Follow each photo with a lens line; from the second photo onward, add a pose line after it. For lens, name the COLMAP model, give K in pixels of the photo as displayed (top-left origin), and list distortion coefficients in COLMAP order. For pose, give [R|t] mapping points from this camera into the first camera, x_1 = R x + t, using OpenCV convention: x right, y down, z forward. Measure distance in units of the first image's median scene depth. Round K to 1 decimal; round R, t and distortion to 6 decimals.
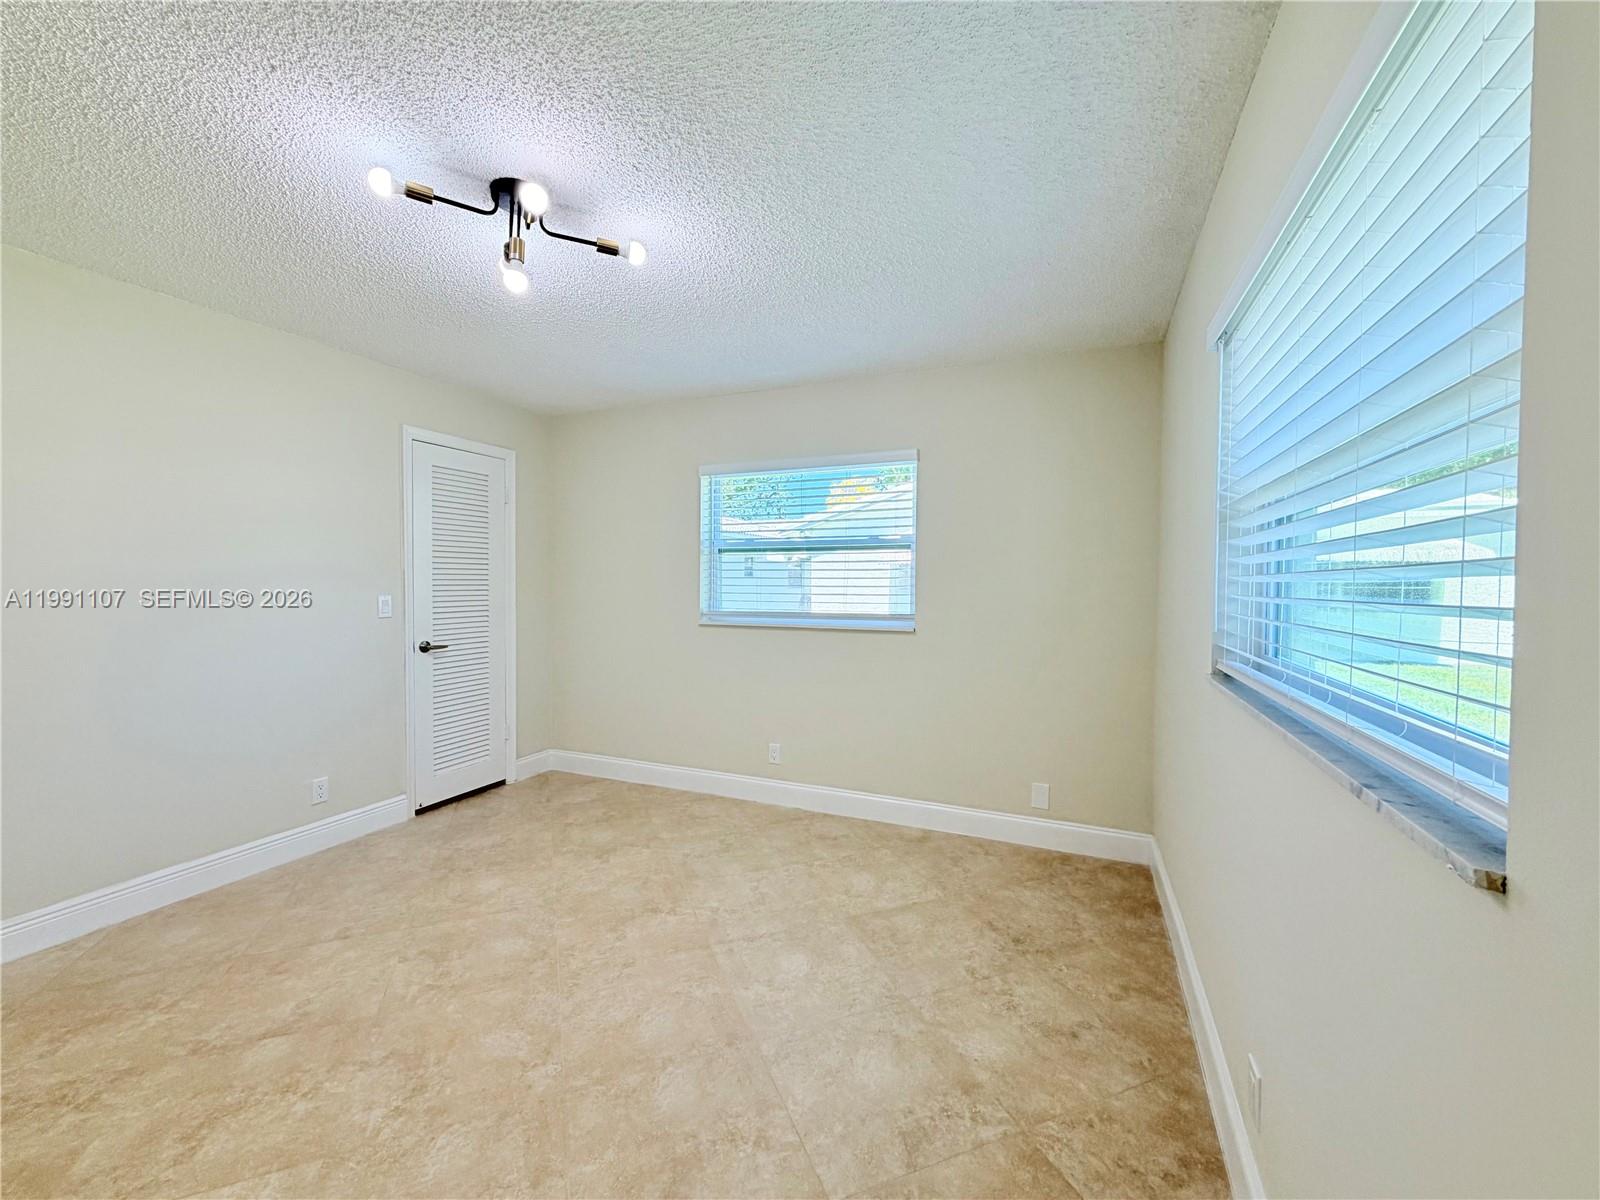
lens RADIAL K [[640.1, 0, 799.3], [0, 640.1, 614.9], [0, 0, 1]] dist [0.001056, 0.000140]
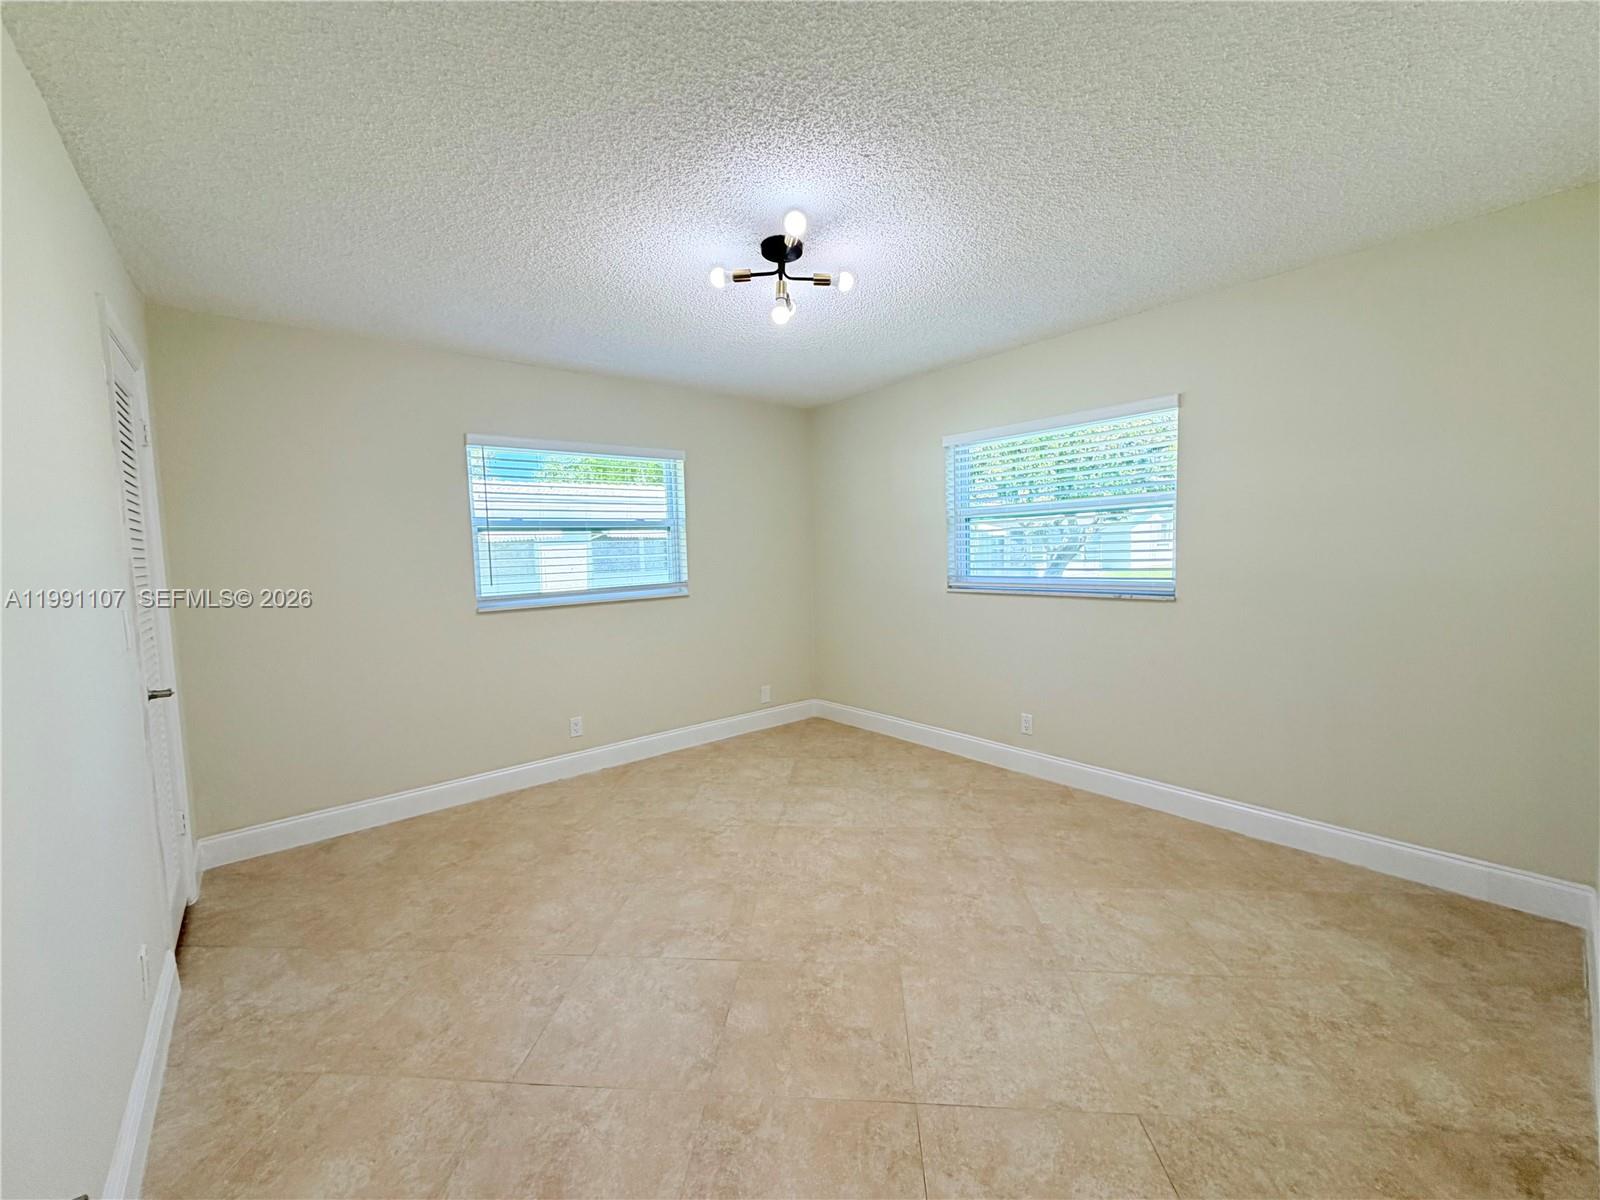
lens RADIAL K [[640.1, 0, 792.3], [0, 640.1, 608.0], [0, 0, 1]] dist [0.001056, 0.000140]
pose [[0.451817, -0.101767, 0.886287, -0.981497], [0.076789, 0.994221, 0.075015, -0.032741], [-0.888800, 0.034164, 0.457020, 0.258086]]
